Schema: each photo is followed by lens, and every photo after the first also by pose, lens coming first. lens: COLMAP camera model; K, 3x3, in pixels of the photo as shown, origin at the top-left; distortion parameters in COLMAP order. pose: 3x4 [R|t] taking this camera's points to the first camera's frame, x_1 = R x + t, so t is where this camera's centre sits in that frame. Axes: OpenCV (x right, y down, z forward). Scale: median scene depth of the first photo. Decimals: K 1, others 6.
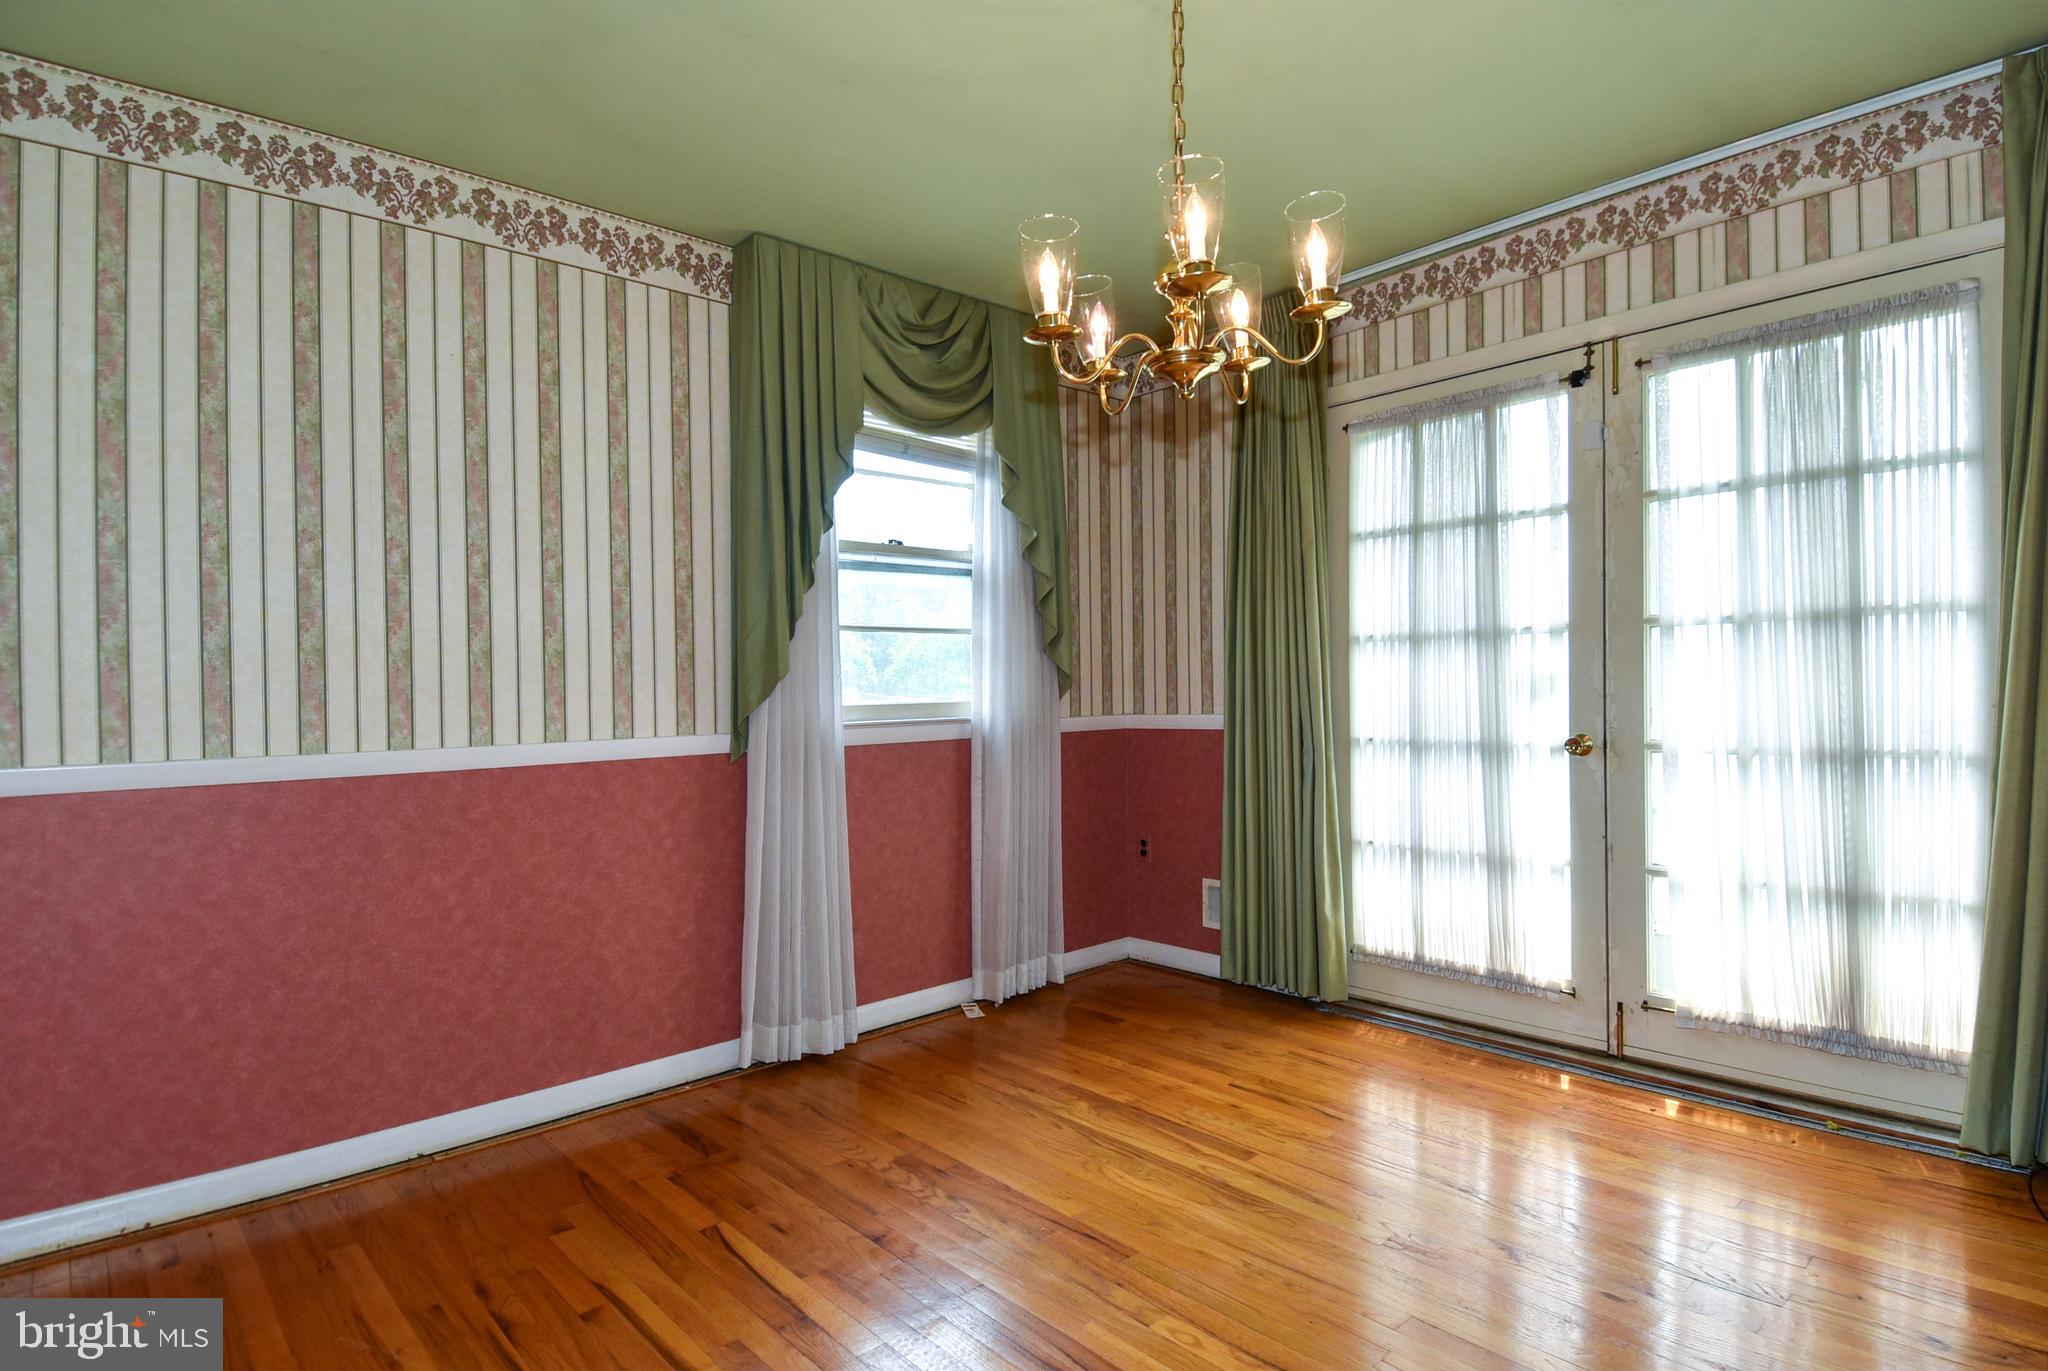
lens RADIAL K [[1110.8, 0, 1052.3], [0, 1110.8, 693.5], [0, 0, 1]] dist [0.041511, -0.041339]
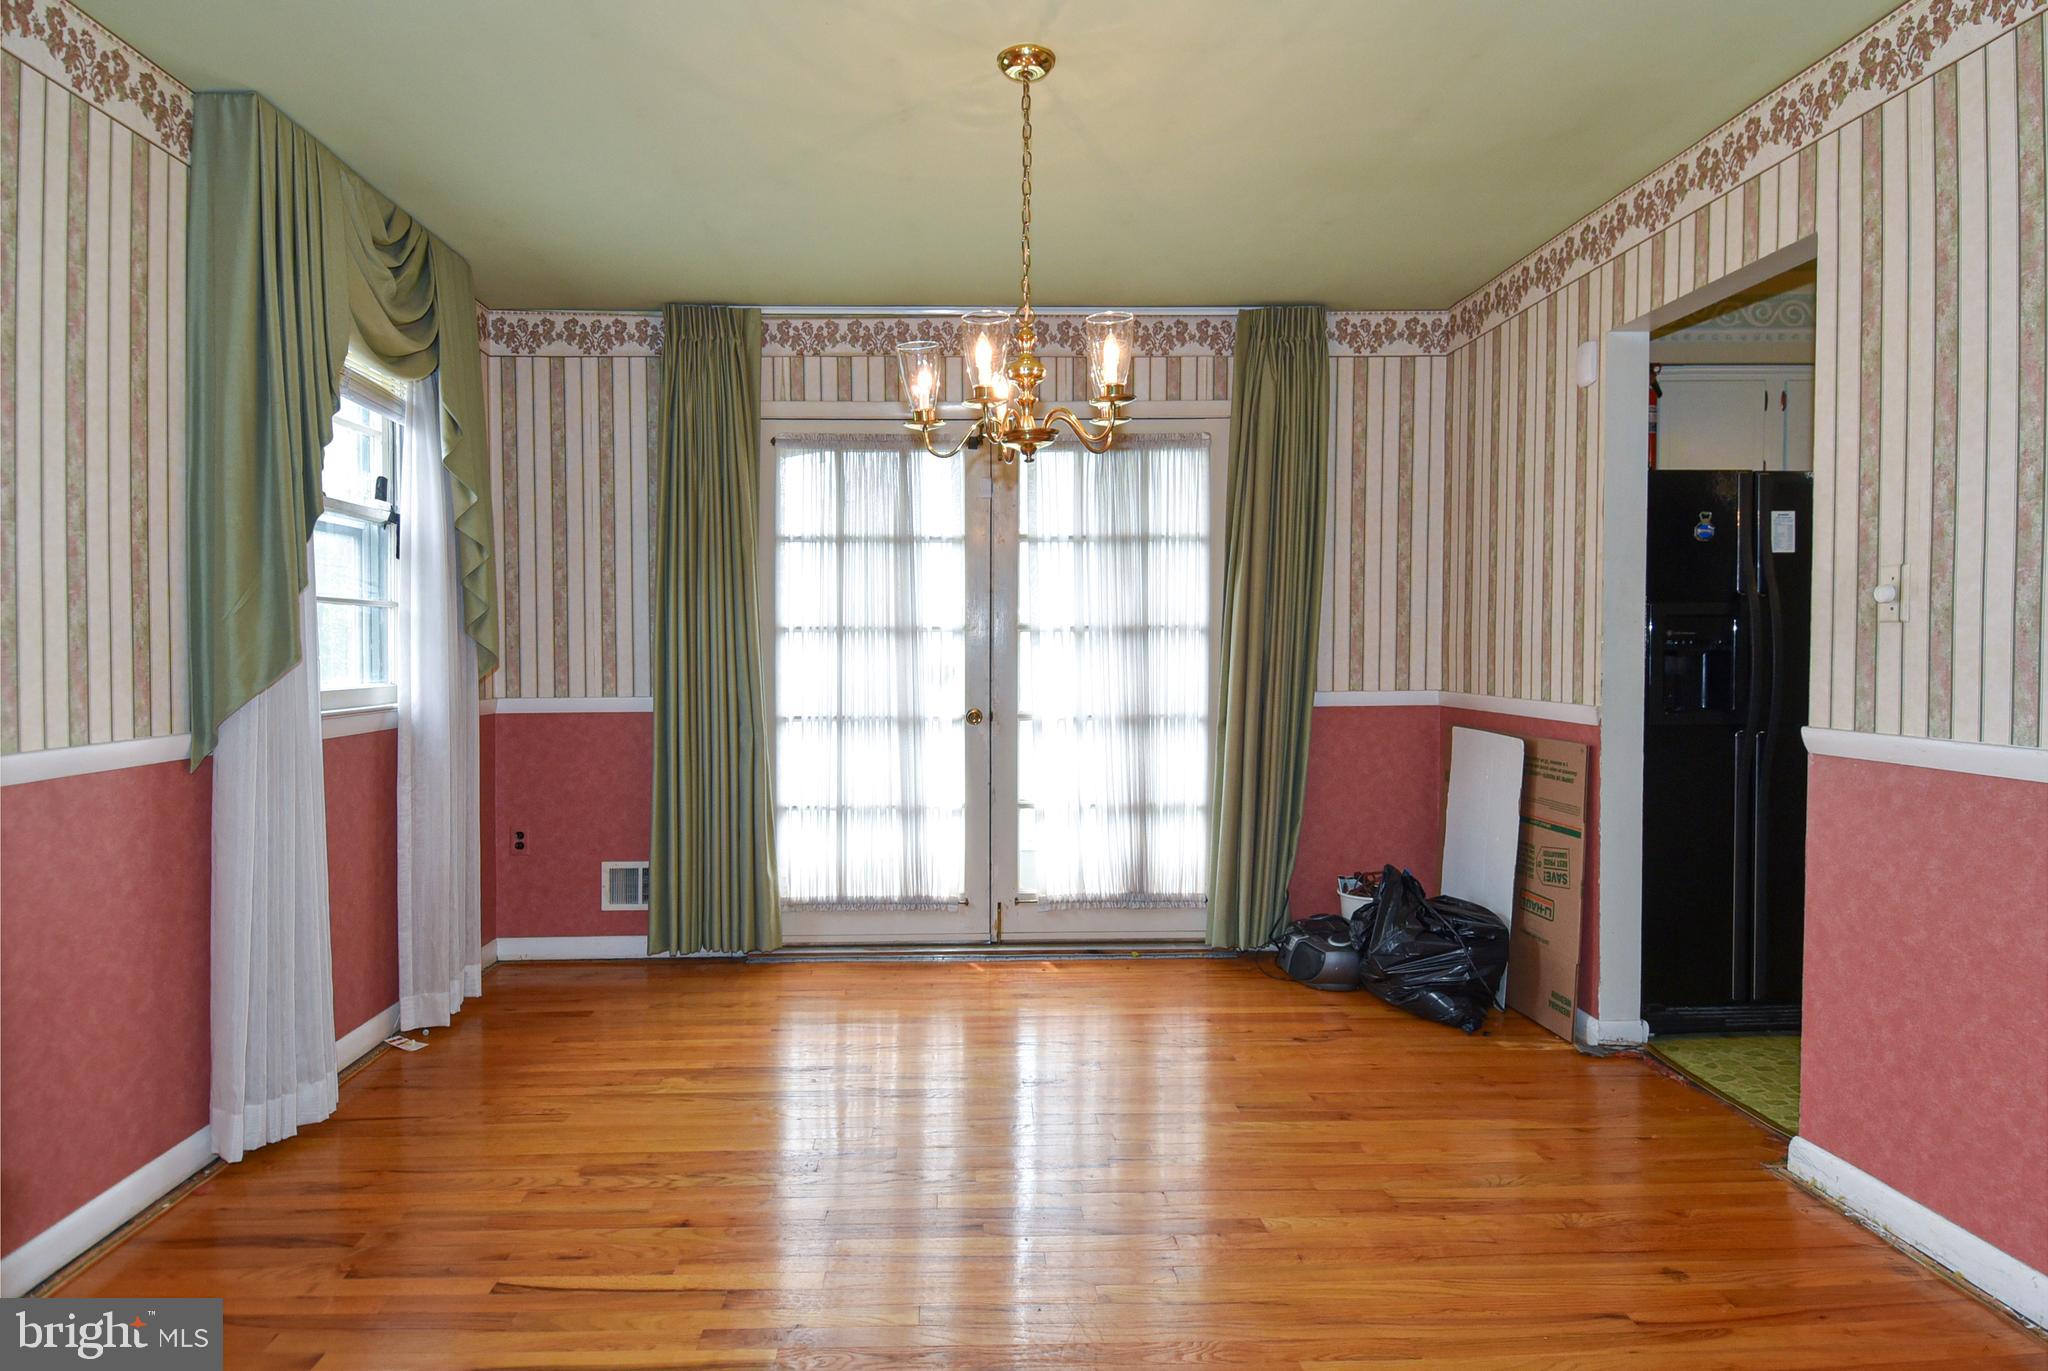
lens RADIAL K [[1110.8, 0, 1037.7], [0, 1110.8, 684.6], [0, 0, 1]] dist [0.041511, -0.041339]
pose [[0.657809, -0.005642, 0.753163, -0.505086], [-0.005344, 0.999912, 0.012158, -0.010106], [-0.753165, -0.012023, 0.657721, 0.069628]]
